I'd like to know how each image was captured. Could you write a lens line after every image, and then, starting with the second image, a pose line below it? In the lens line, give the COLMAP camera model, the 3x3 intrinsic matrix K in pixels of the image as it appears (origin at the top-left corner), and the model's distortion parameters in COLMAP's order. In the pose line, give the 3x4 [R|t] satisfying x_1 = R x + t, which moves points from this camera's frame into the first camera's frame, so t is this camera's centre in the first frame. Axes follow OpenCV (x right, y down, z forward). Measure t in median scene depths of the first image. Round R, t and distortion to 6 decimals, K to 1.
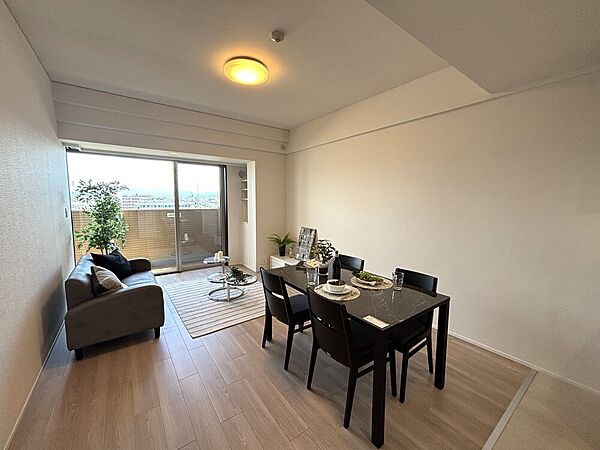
lens RADIAL K [[242.6, 0, 300.0], [0, 242.6, 224.1], [0, 0, 1]] dist [-0.004675, -0.000185]
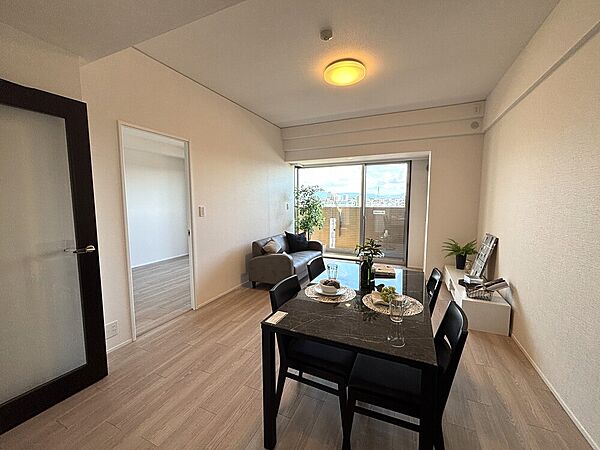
lens RADIAL K [[242.6, 0, 301.1], [0, 242.6, 224.6], [0, 0, 1]] dist [-0.004675, -0.000185]
pose [[0.493802, 0.073450, -0.866467, 0.358888], [-0.077041, 0.996203, 0.040542, 0.000387], [0.866155, 0.046734, 0.497586, 0.188989]]
